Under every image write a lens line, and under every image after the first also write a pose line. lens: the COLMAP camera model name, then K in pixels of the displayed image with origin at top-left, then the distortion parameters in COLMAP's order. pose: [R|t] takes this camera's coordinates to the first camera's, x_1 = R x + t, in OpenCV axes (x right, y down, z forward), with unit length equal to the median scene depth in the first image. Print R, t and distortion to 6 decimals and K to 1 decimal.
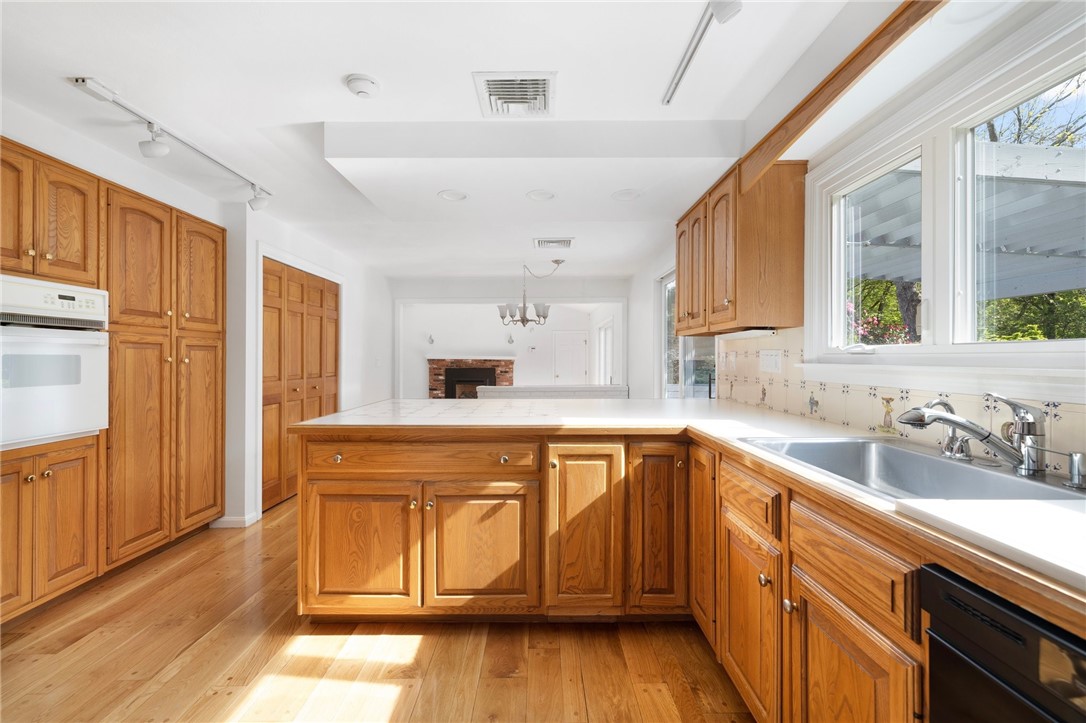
lens RADIAL K [[456.4, 0, 542.1], [0, 456.4, 361.4], [0, 0, 1]] dist [0.002000, 0.000693]
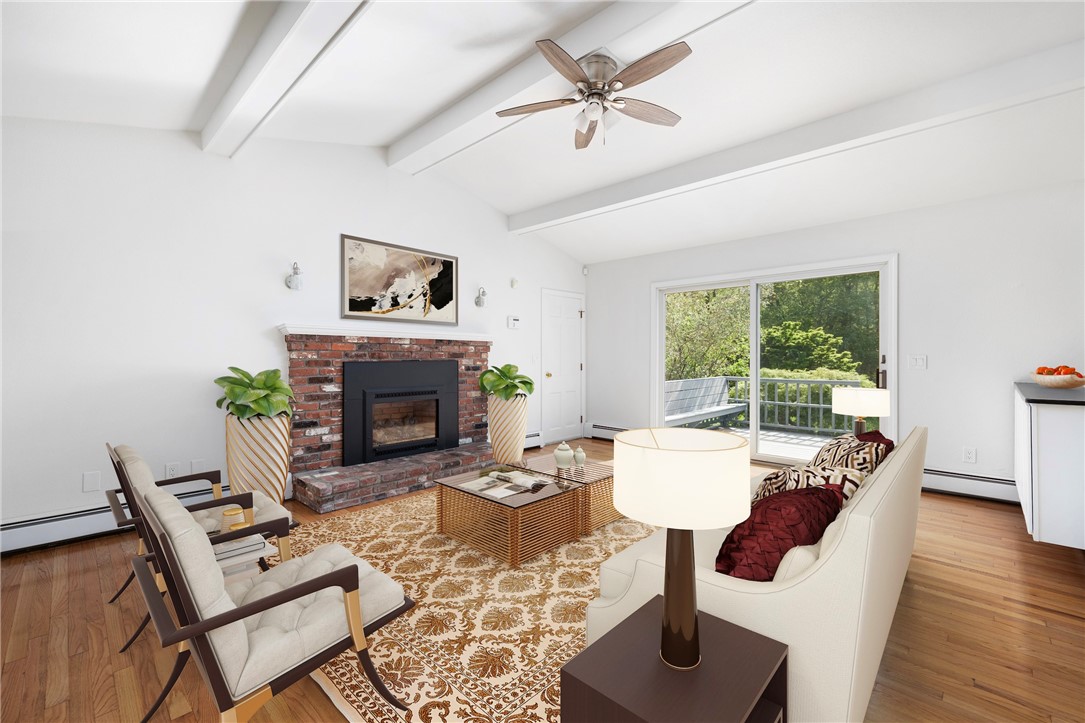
lens RADIAL K [[456.0, 0, 541.9], [0, 456.0, 358.6], [0, 0, 1]] dist [0.002000, 0.000693]
pose [[0.691251, -0.006520, 0.722586, -0.362008], [0.005973, 0.999977, 0.003309, 0.012378], [-0.722590, 0.002029, 0.691274, 0.639121]]
